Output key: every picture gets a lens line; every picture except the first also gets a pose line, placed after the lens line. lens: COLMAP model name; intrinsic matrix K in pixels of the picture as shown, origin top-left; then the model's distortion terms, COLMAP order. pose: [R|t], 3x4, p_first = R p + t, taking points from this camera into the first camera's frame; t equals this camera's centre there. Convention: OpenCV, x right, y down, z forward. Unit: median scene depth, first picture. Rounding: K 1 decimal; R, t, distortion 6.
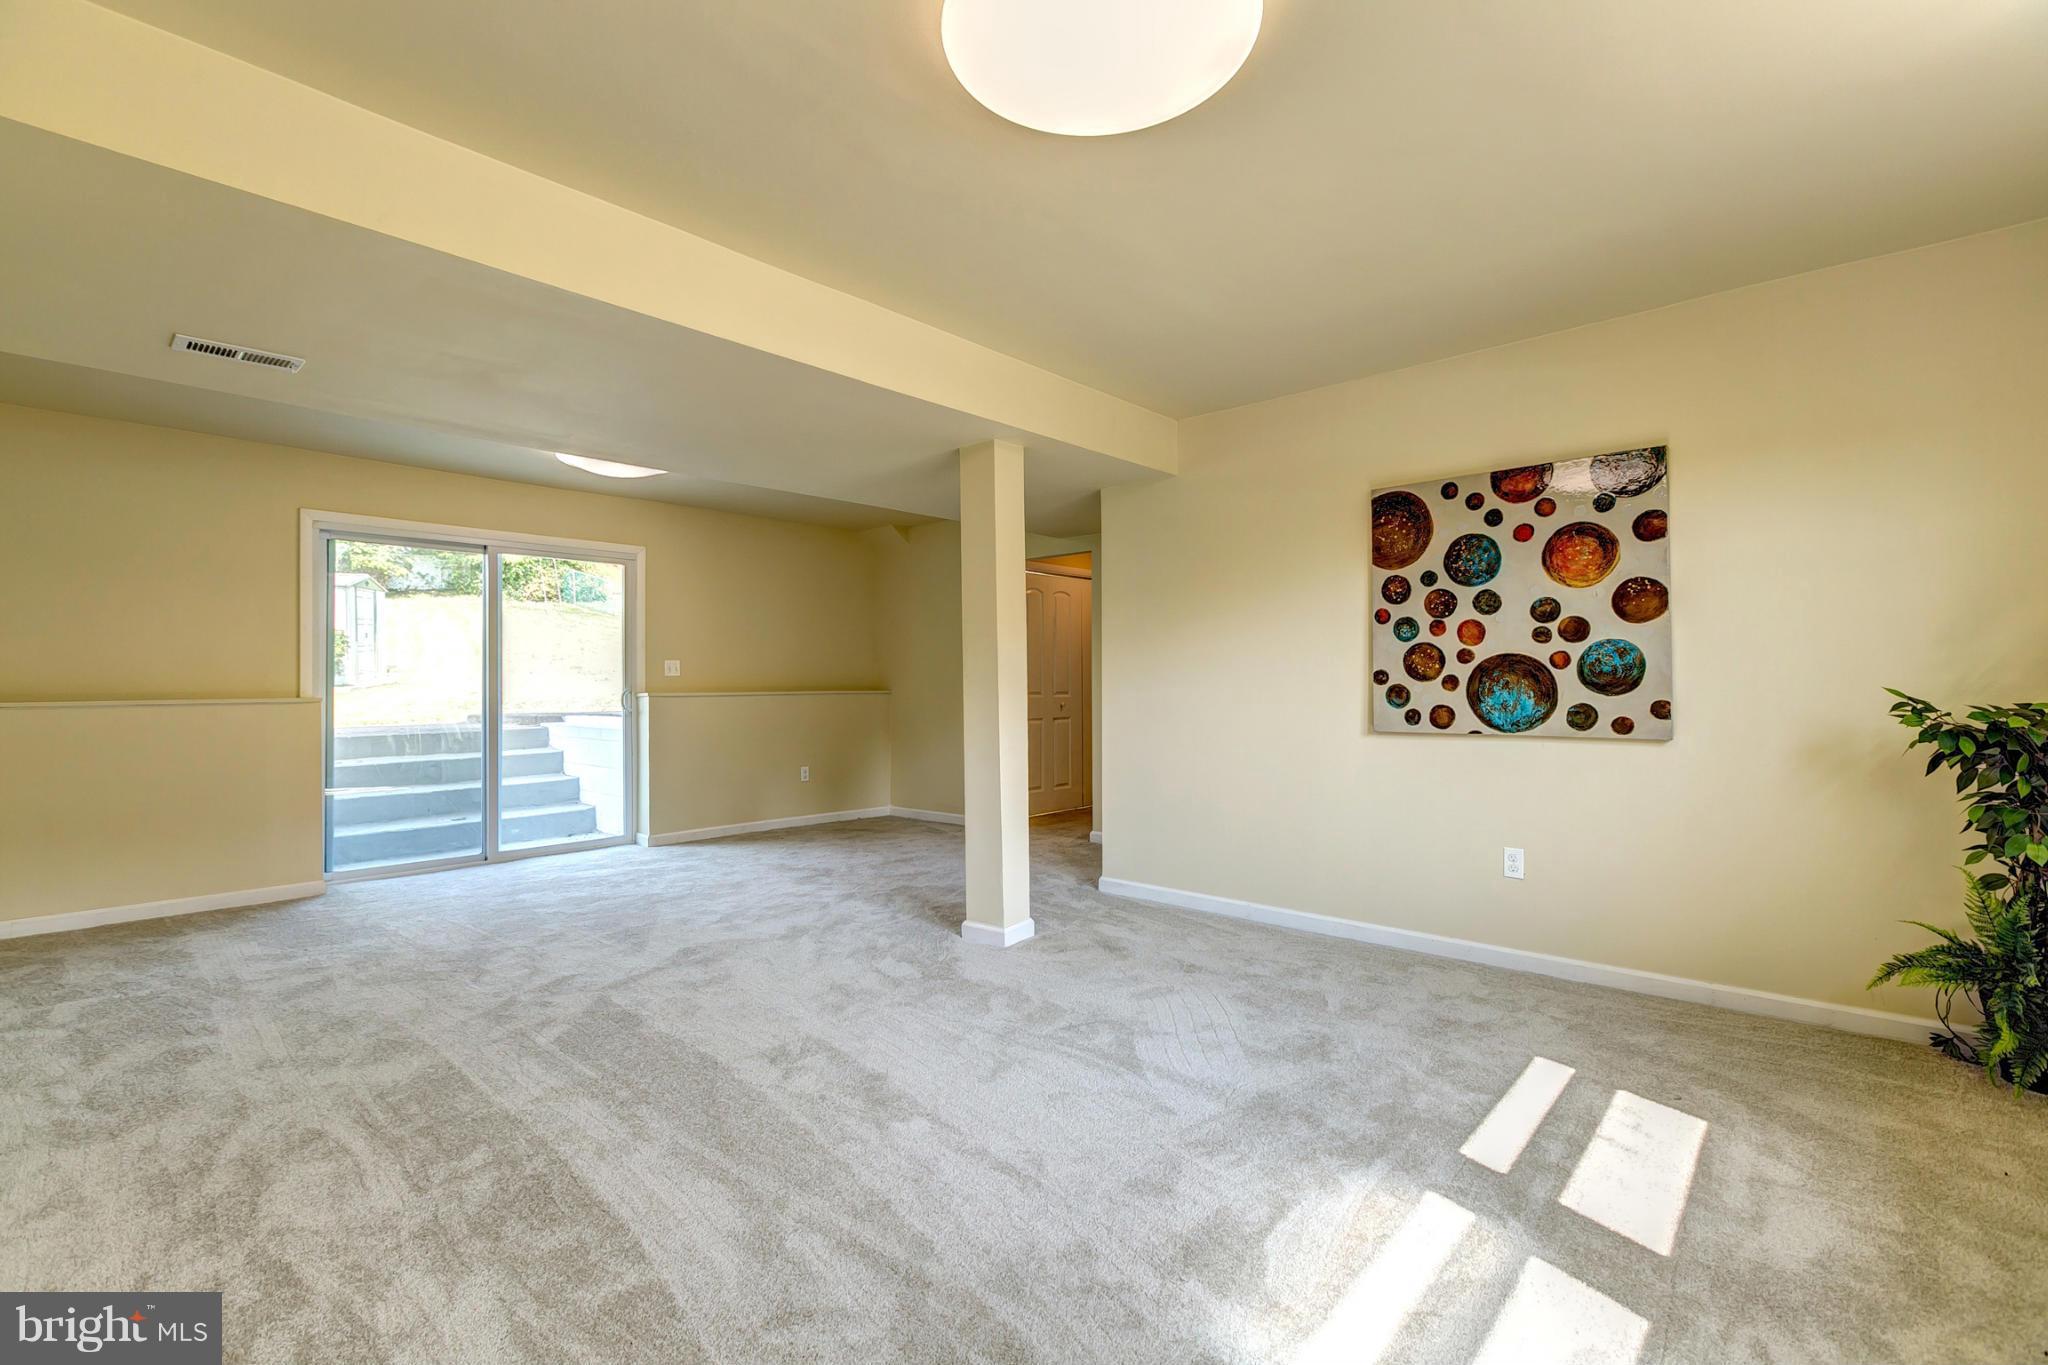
lens RADIAL K [[907.3, 0, 1016.6], [0, 907.3, 675.3], [0, 0, 1]] dist [0.006185, -0.002493]
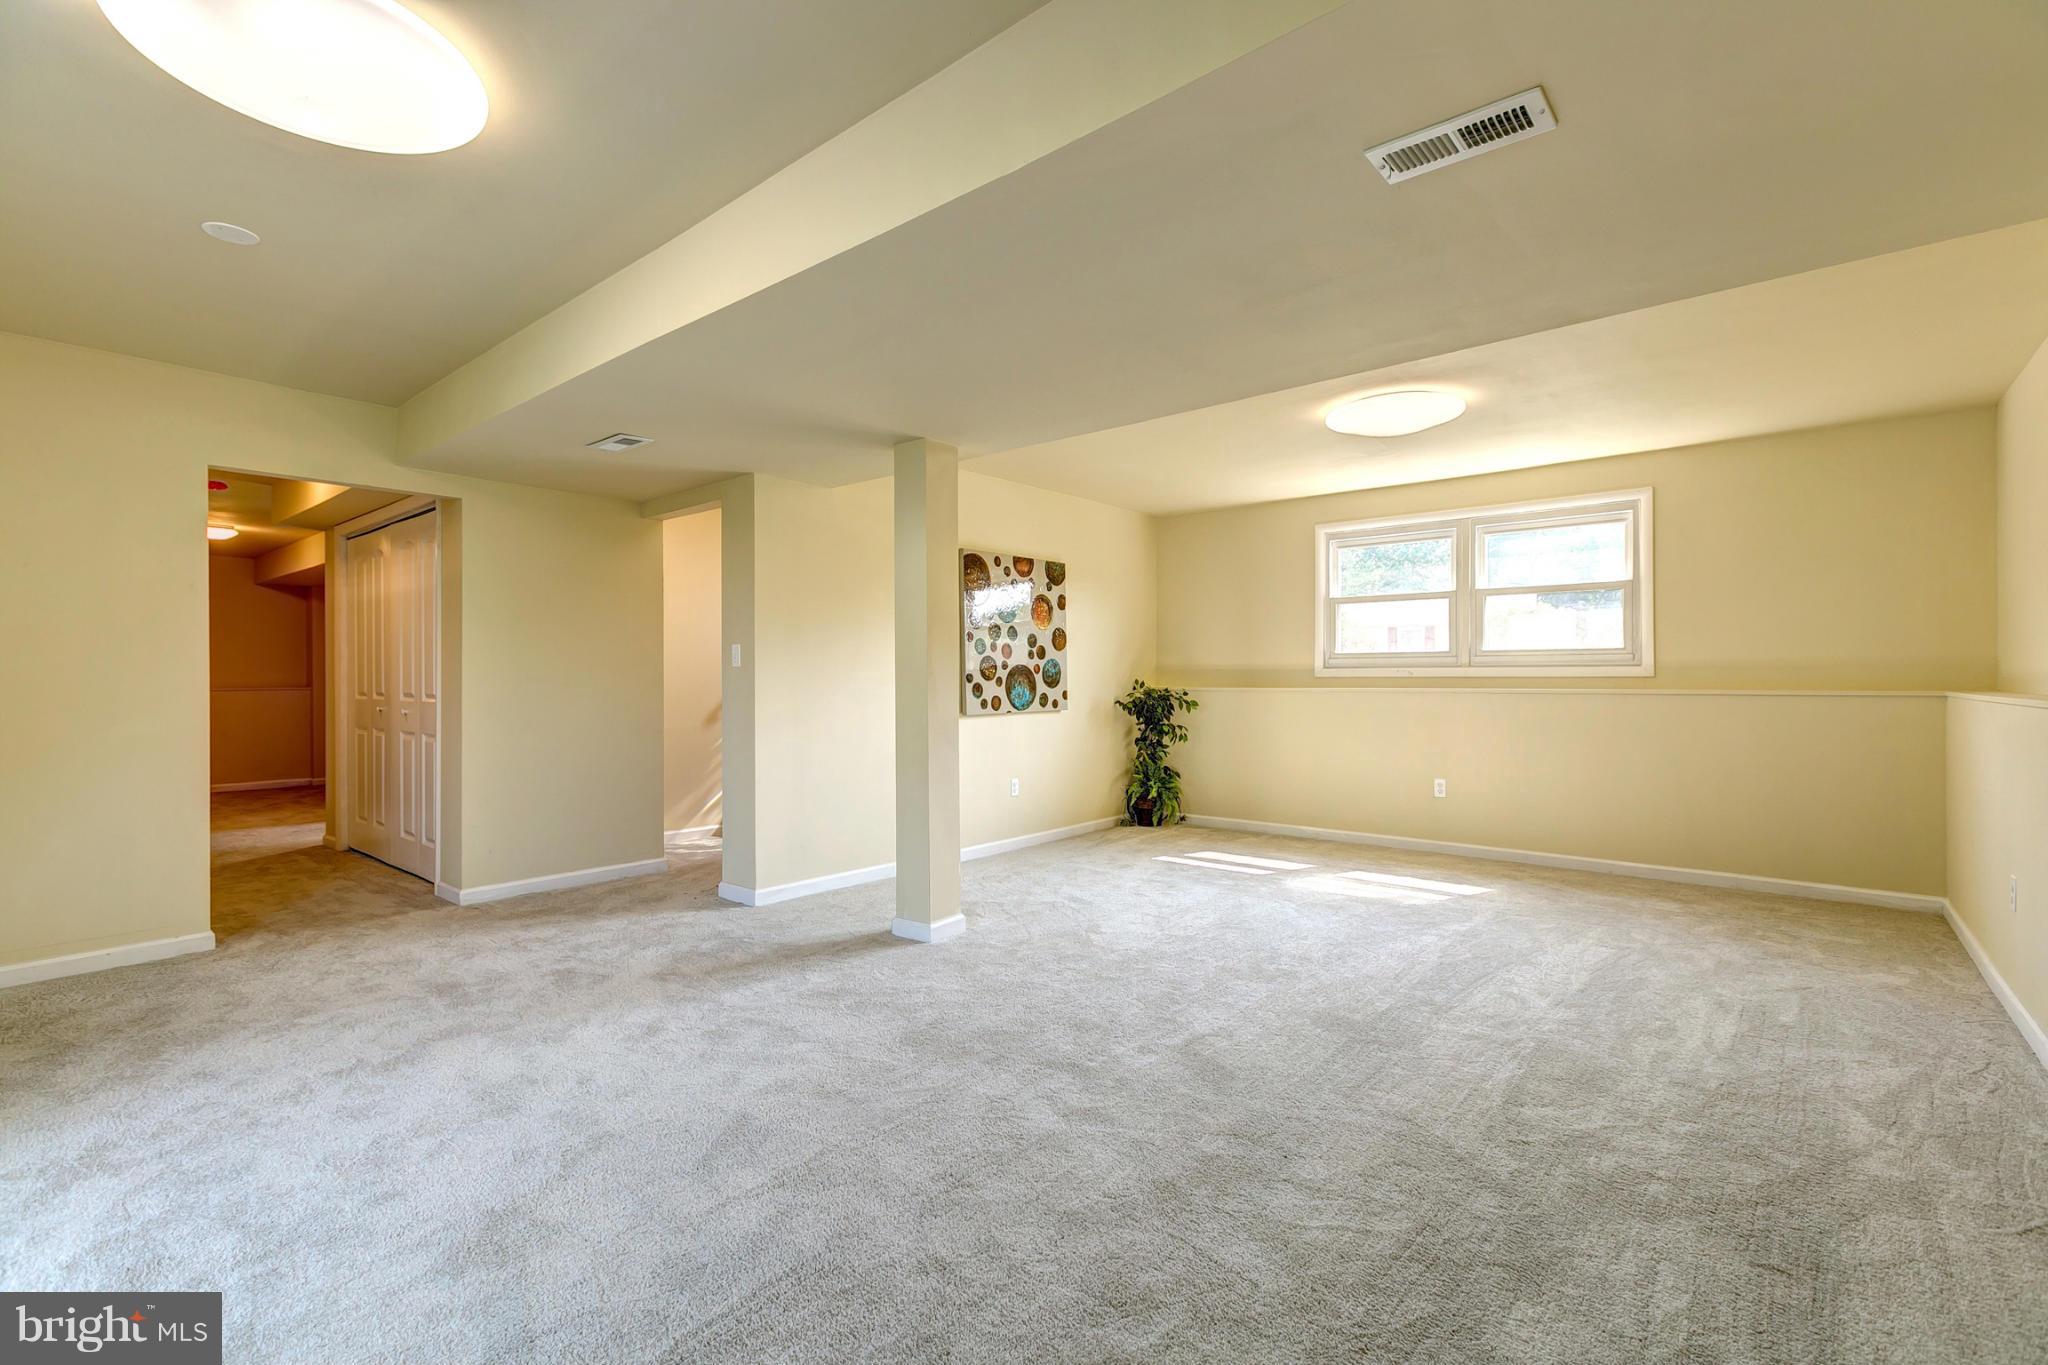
lens RADIAL K [[907.3, 0, 1016.4], [0, 907.3, 684.0], [0, 0, 1]] dist [0.006185, -0.002493]
pose [[-0.021165, -0.001790, 0.999774, -1.159456], [-0.004057, 0.999990, 0.001705, 0.009715], [-0.999768, -0.004020, -0.021172, 1.035715]]
